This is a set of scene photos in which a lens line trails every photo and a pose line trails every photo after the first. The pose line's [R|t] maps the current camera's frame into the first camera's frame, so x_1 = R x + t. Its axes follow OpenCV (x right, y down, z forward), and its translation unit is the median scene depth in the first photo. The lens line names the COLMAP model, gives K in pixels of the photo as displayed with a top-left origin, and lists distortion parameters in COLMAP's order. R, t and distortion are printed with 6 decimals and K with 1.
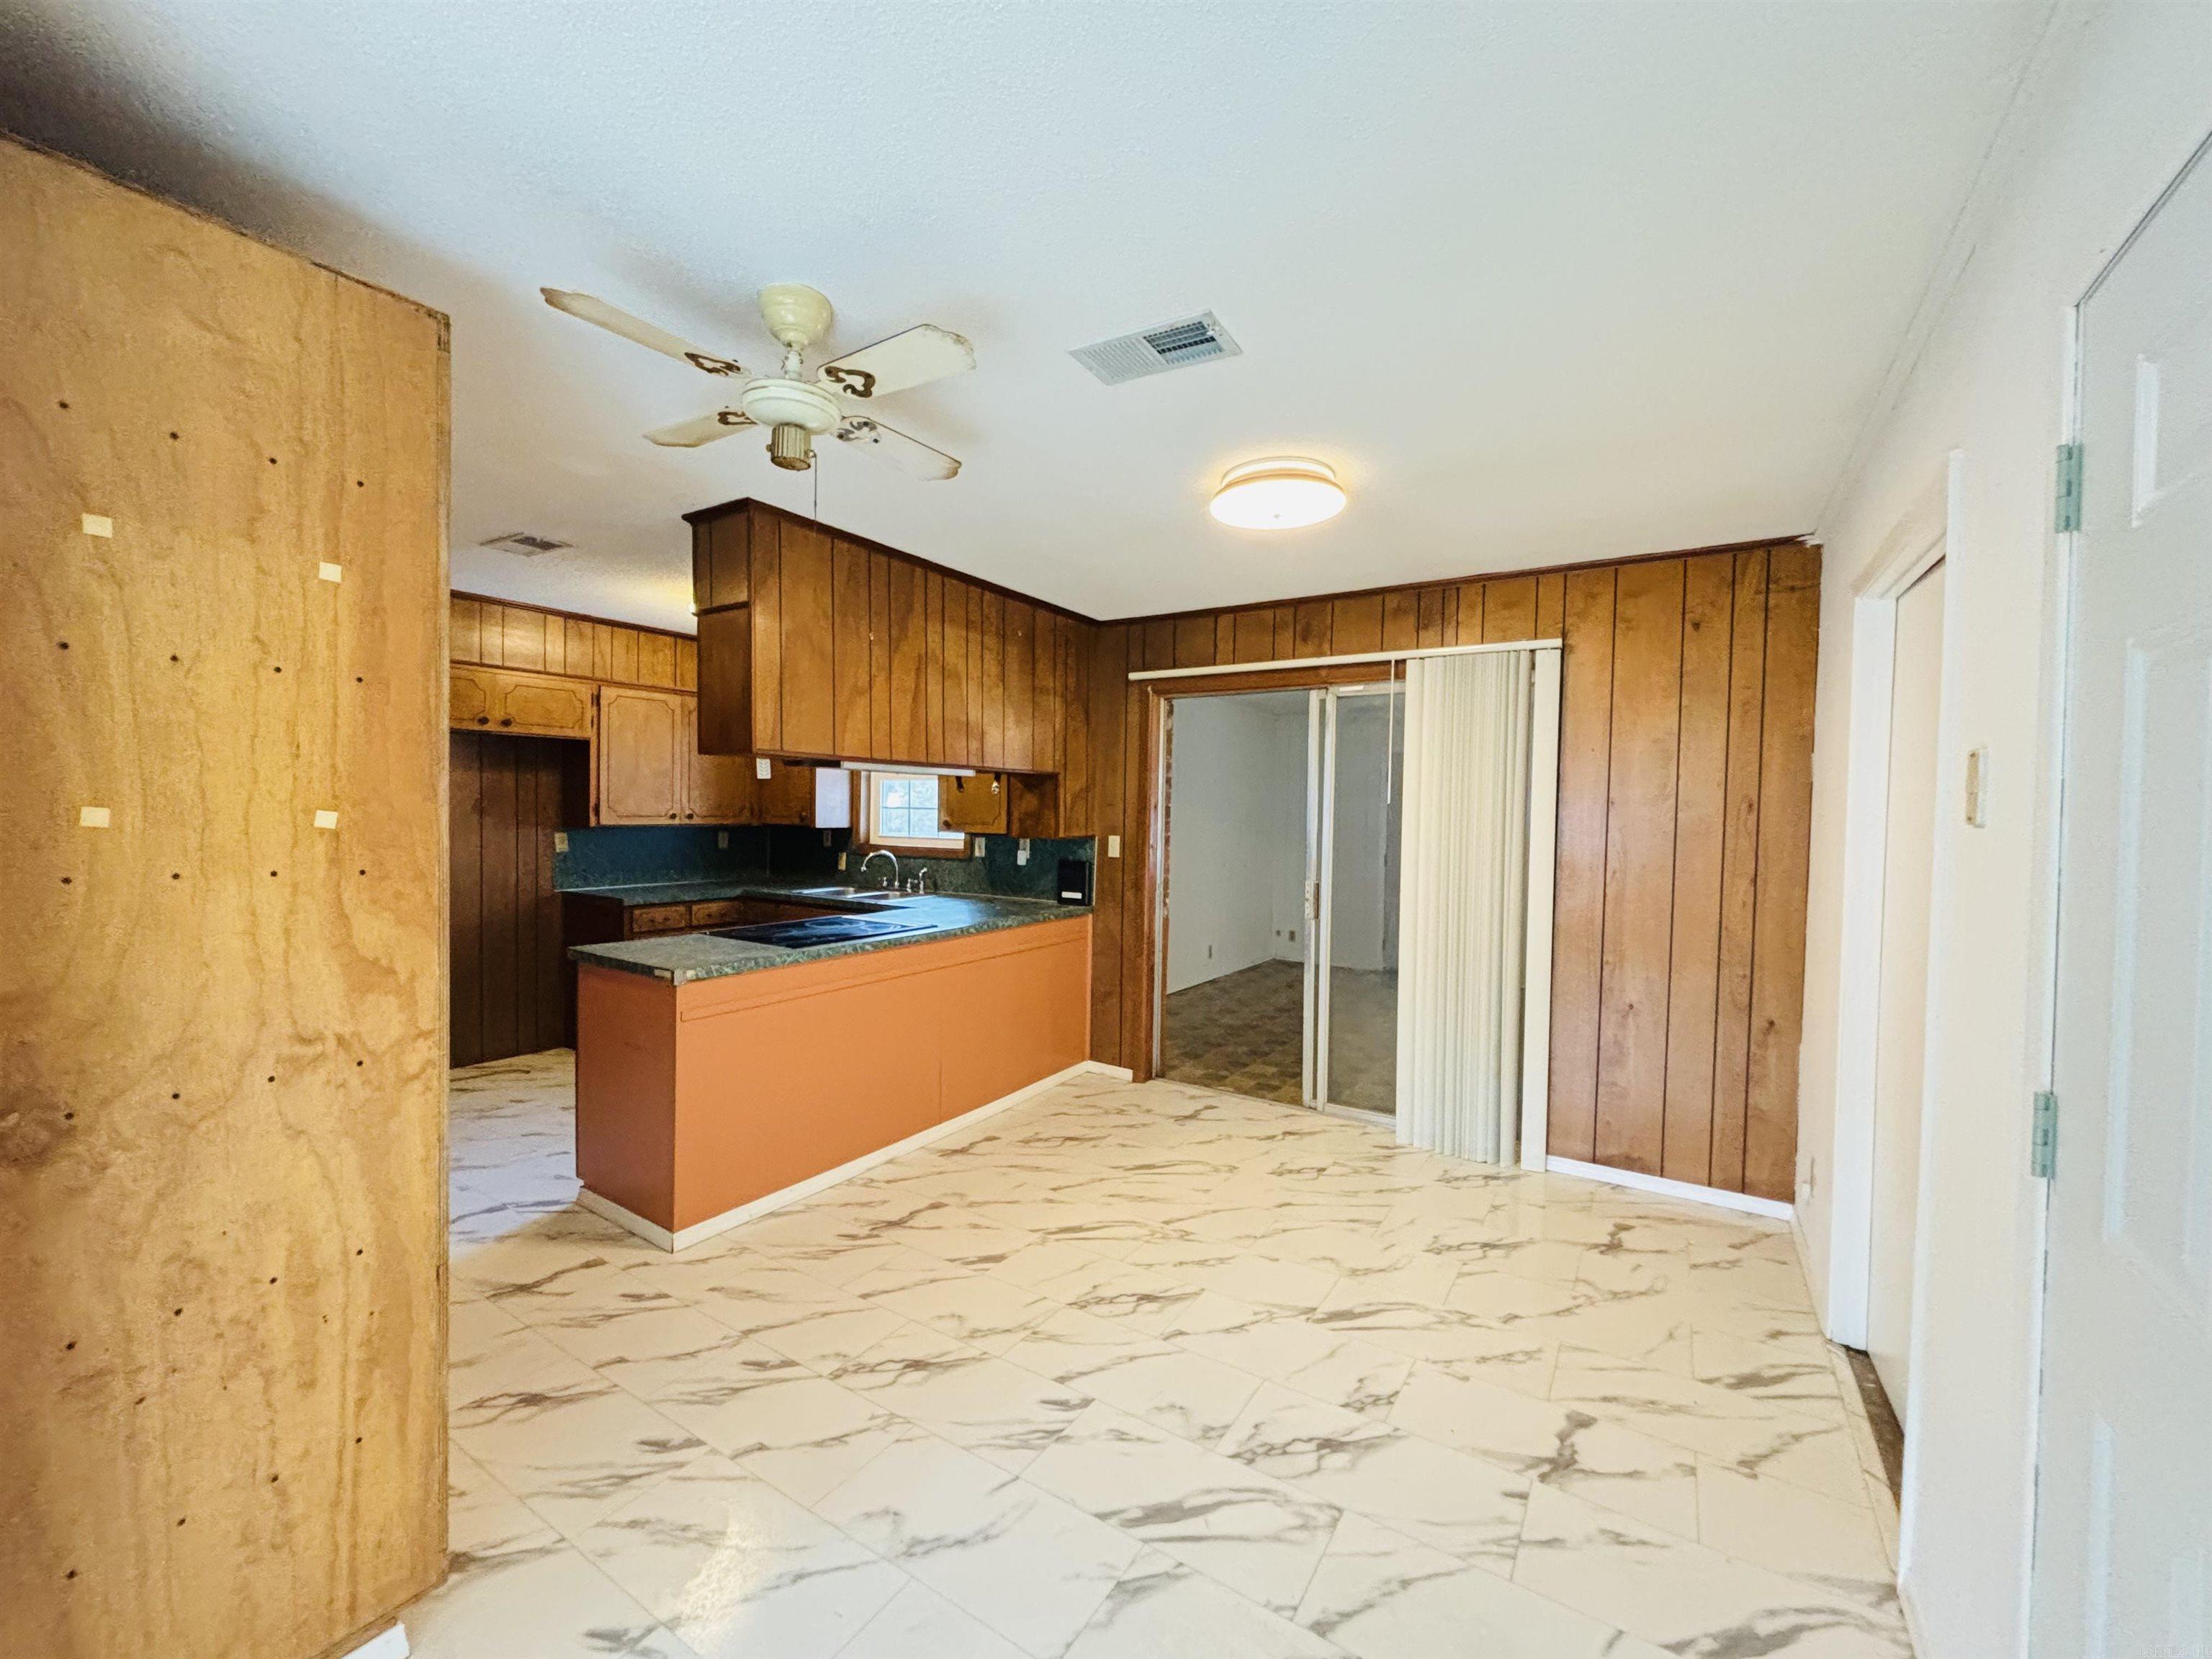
lens RADIAL K [[890.9, 0, 1103.7], [0, 890.9, 834.4], [0, 0, 1]] dist [-0.002234, 0.001265]
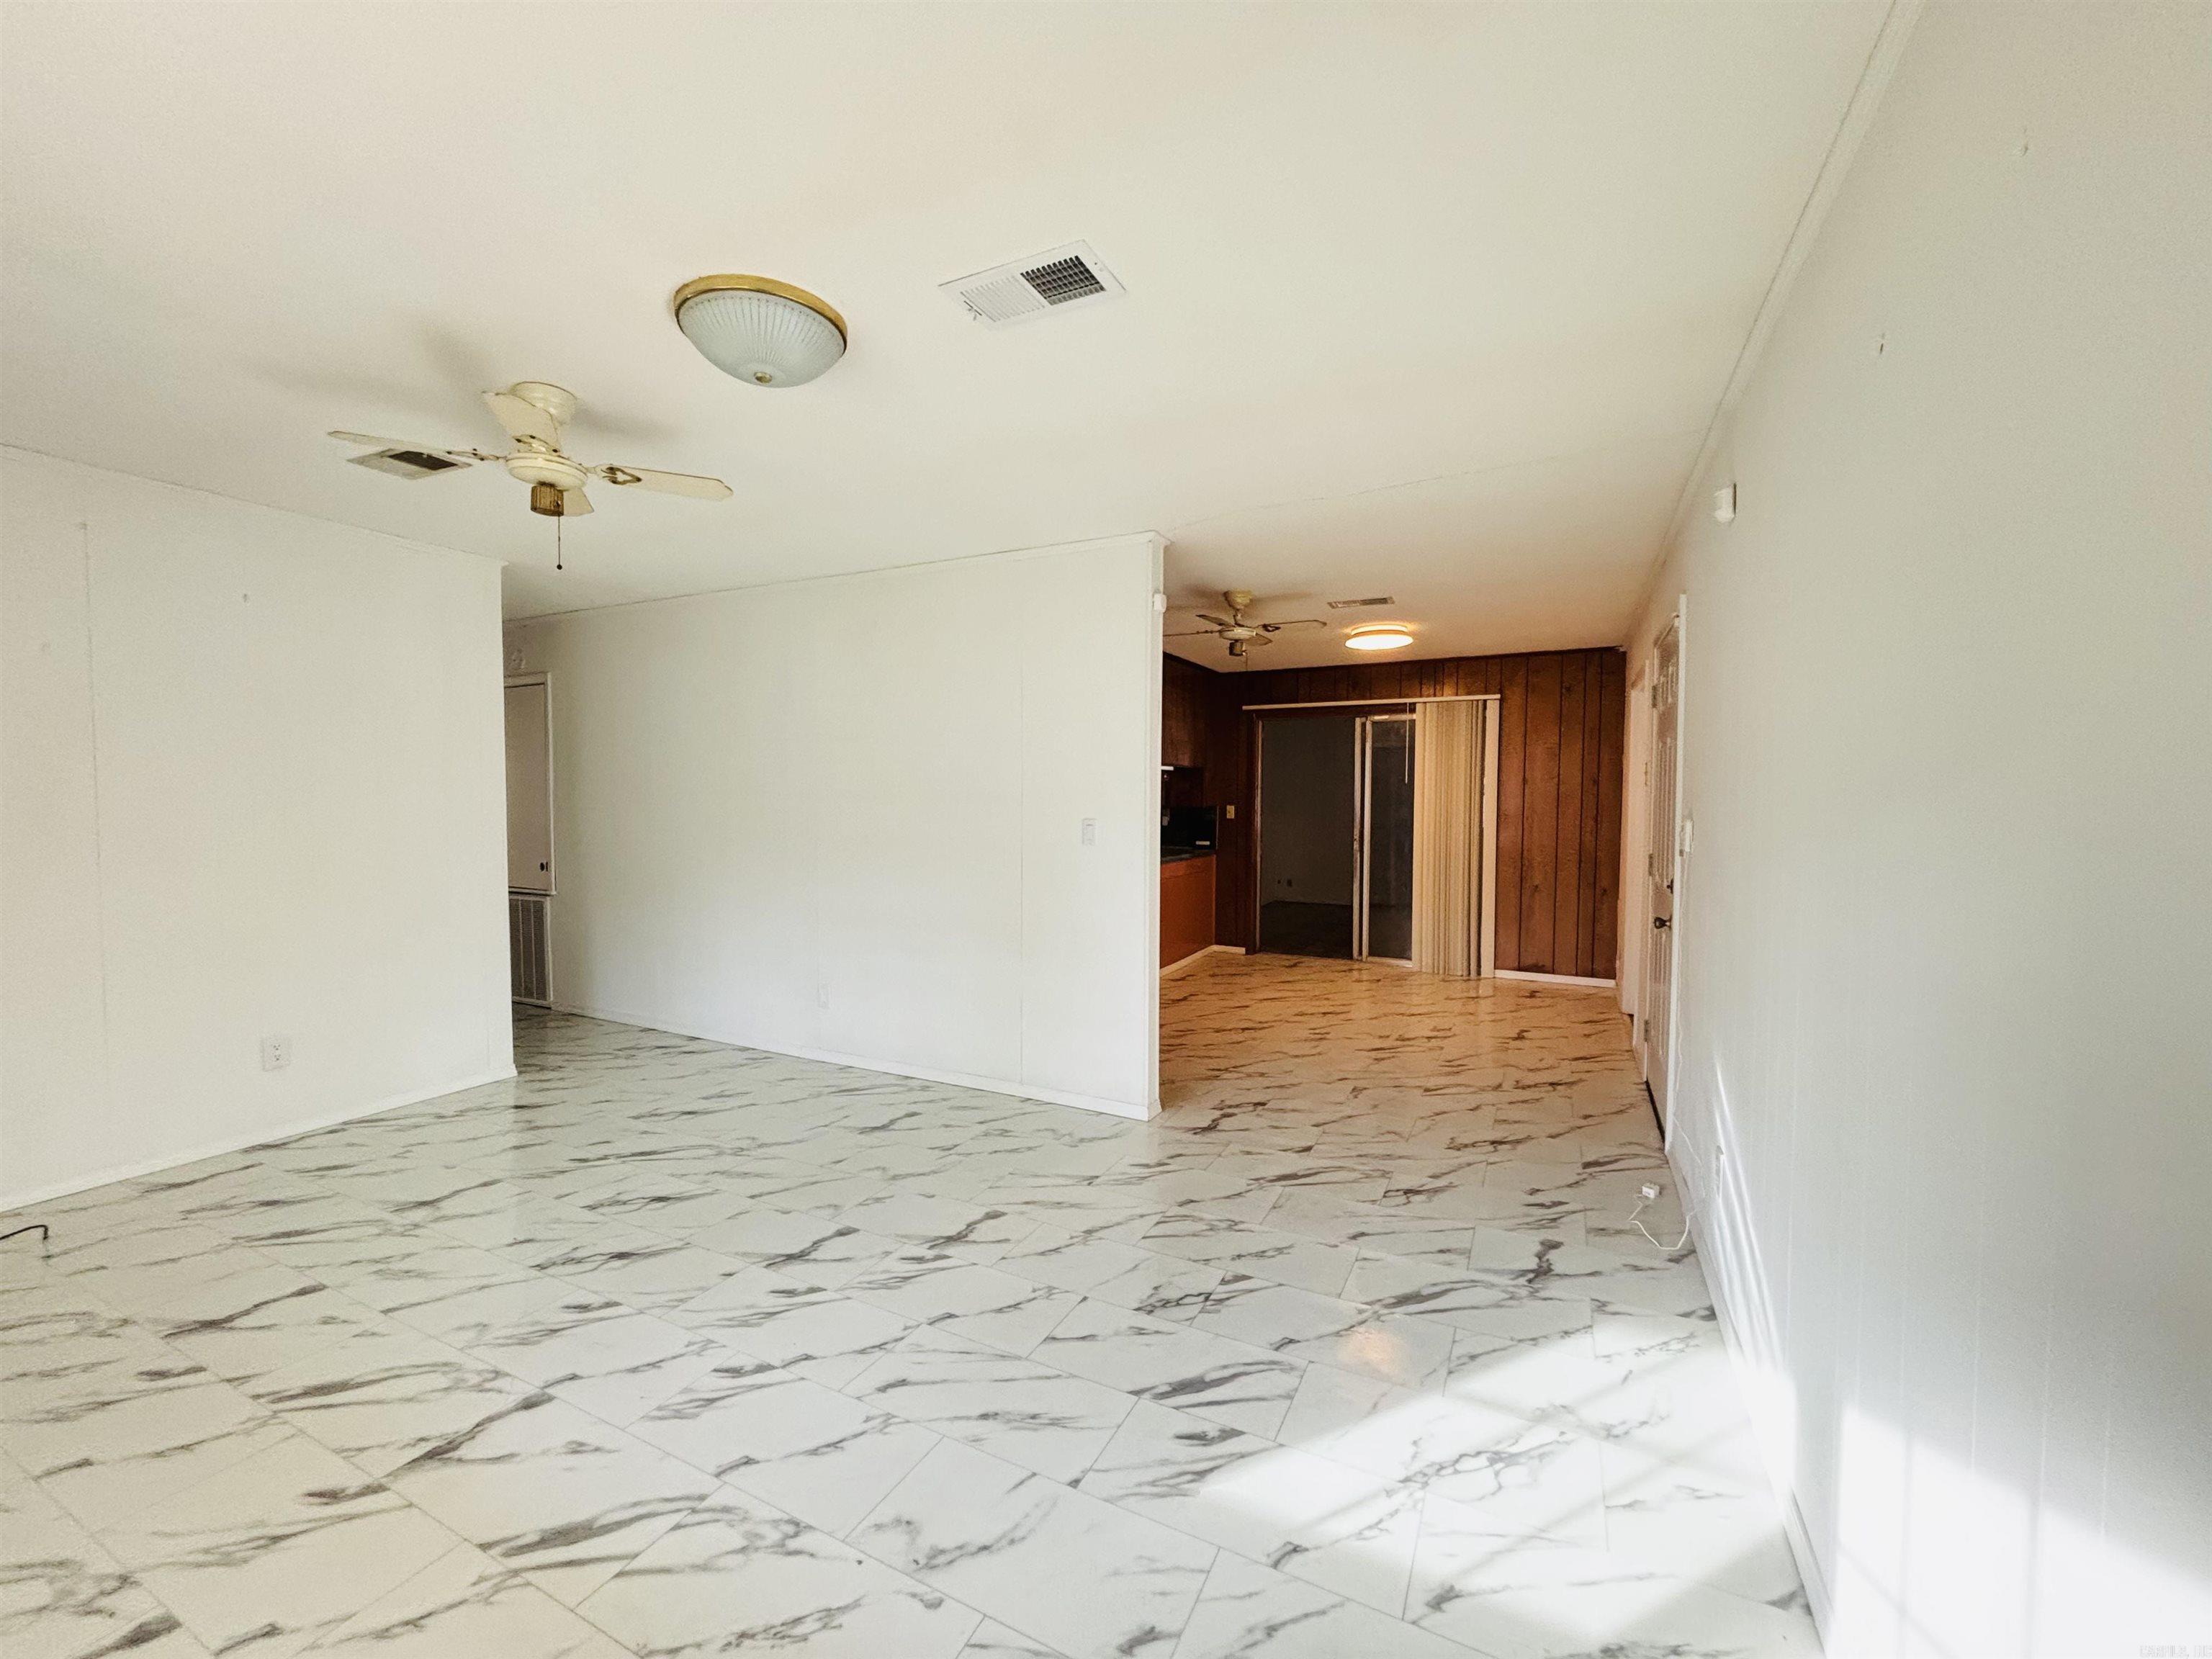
lens RADIAL K [[890.9, 0, 1103.0], [0, 890.9, 832.4], [0, 0, 1]] dist [-0.002234, 0.001265]
pose [[0.994844, -0.015158, 0.100281, -0.498048], [0.013842, 0.999809, 0.013813, 0.033248], [-0.100472, -0.012354, 0.994863, -0.767862]]
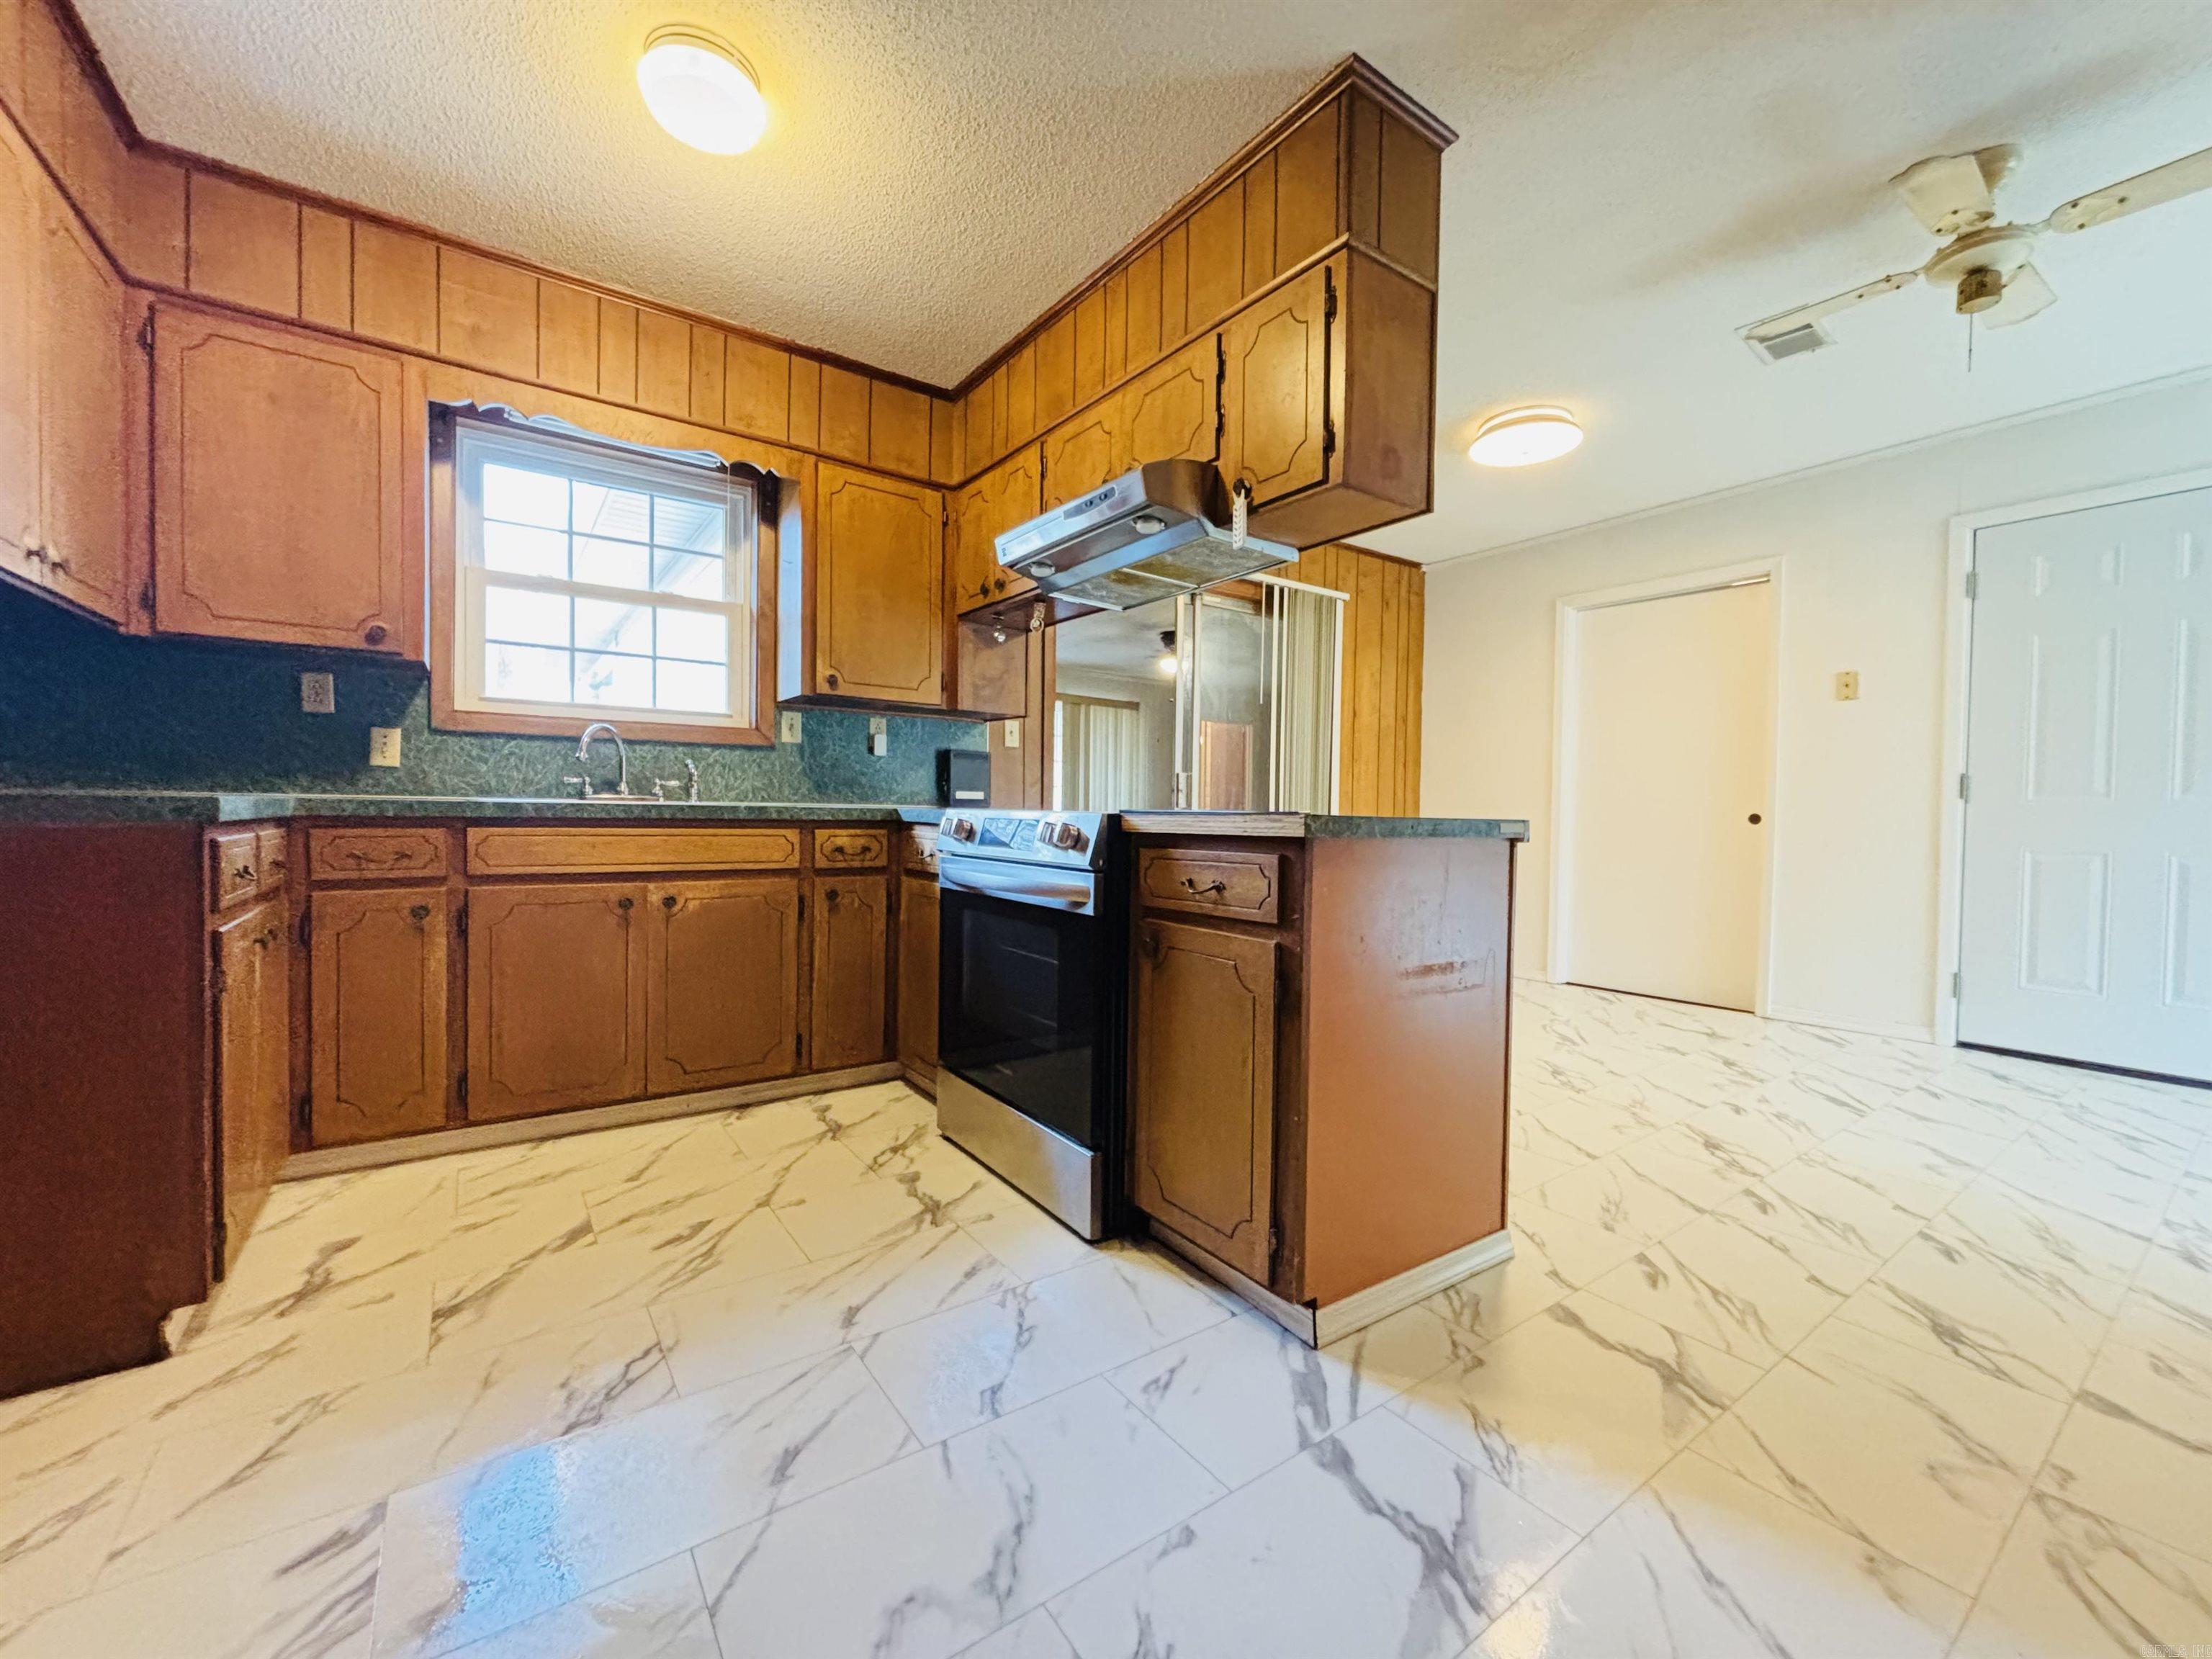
lens RADIAL K [[890.9, 0, 1099.0], [0, 890.9, 833.1], [0, 0, 1]] dist [-0.002234, 0.001265]
pose [[0.376472, -0.035919, 0.925732, -0.920477], [0.016990, 0.999348, 0.031866, 0.103850], [-0.926272, 0.003732, 0.376837, 0.797370]]
